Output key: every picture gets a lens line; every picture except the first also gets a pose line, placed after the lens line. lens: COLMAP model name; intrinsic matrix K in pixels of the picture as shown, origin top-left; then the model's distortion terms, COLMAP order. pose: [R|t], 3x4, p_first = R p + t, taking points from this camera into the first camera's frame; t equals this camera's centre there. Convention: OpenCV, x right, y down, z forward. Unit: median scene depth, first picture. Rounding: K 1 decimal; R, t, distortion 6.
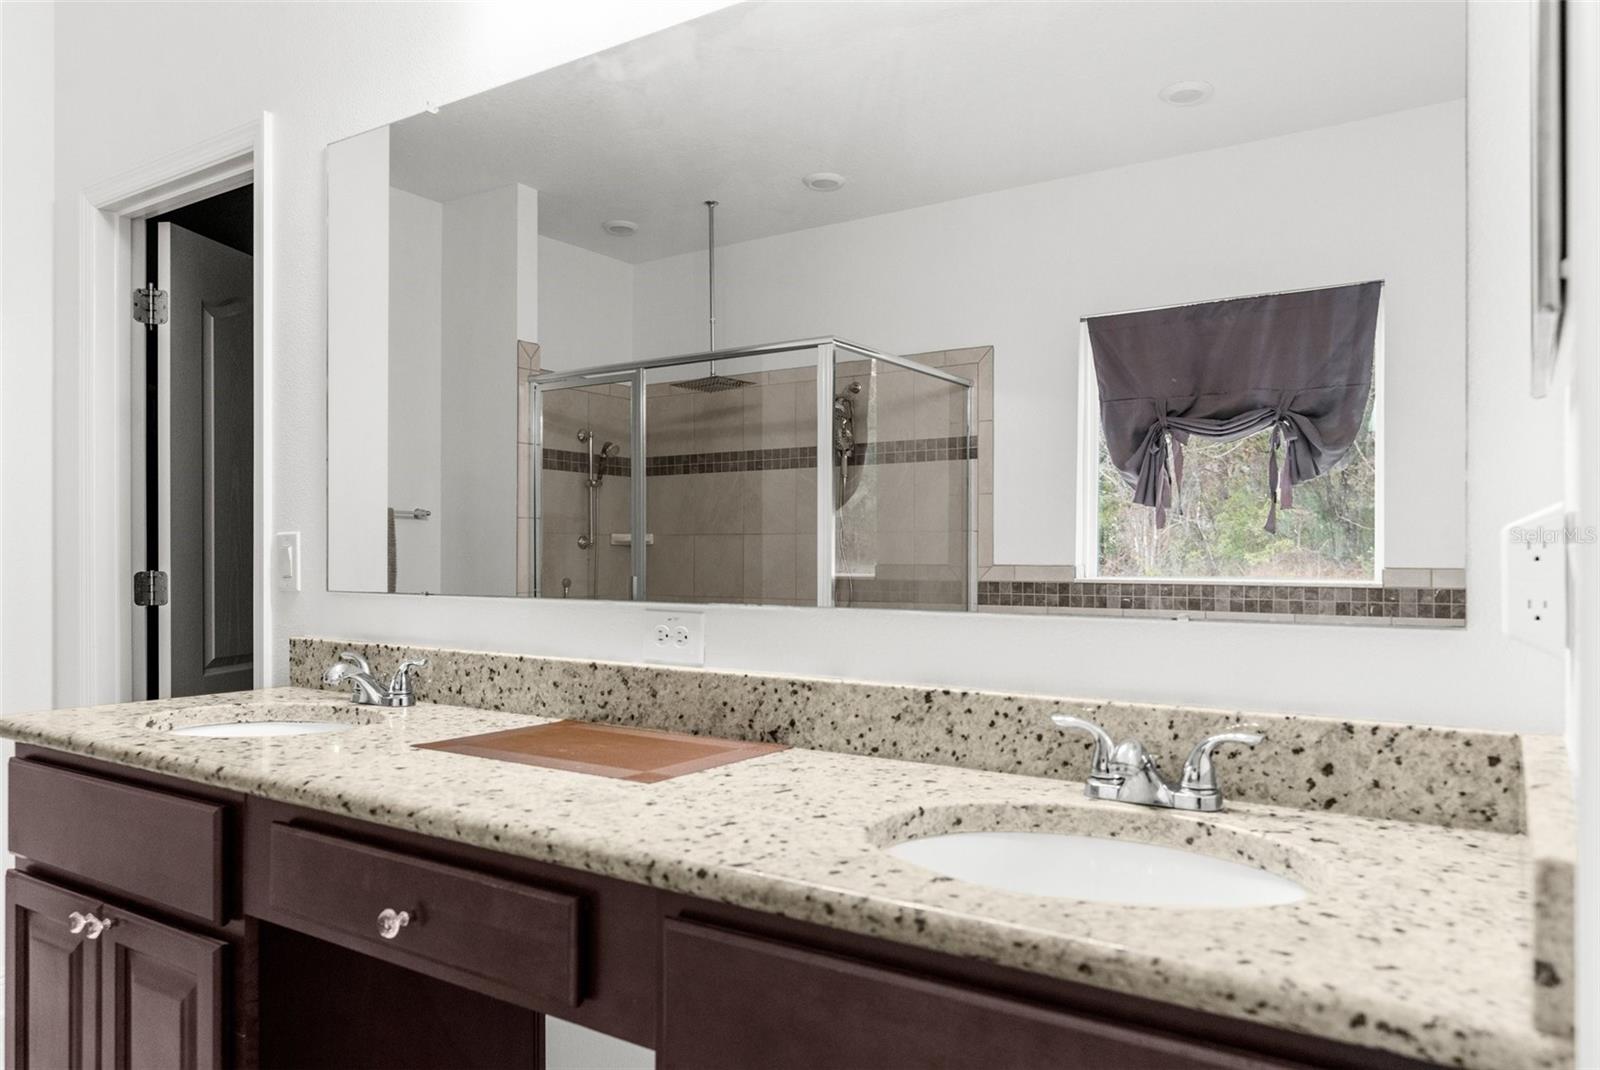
lens RADIAL K [[1086.9, 0, 802.3], [0, 1086.9, 555.8], [0, 0, 1]] dist [-0.003080, -0.000084]
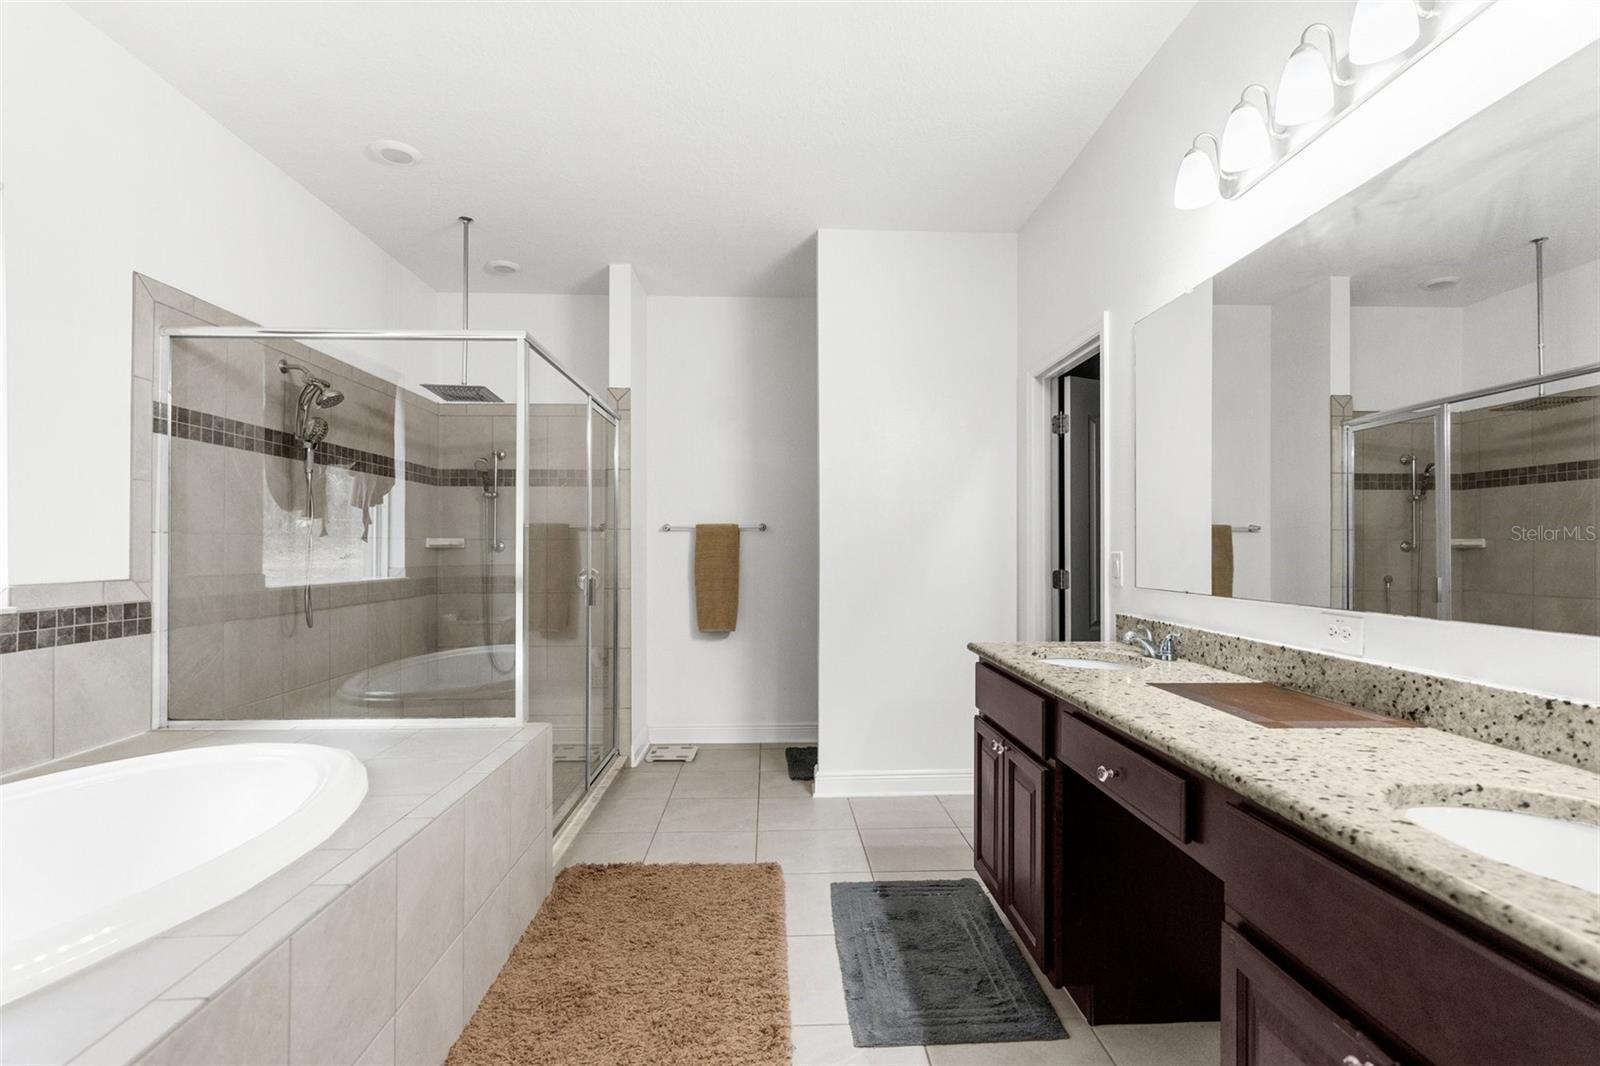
lens RADIAL K [[737.7, 0, 805.3], [0, 737.7, 538.1], [0, 0, 1]] dist [-0.001871, 0.000018]
pose [[0.586368, -0.012929, -0.809942, 0.286145], [0.001147, 0.999885, -0.015131, -0.040466], [0.810044, 0.007943, 0.586315, -0.135495]]
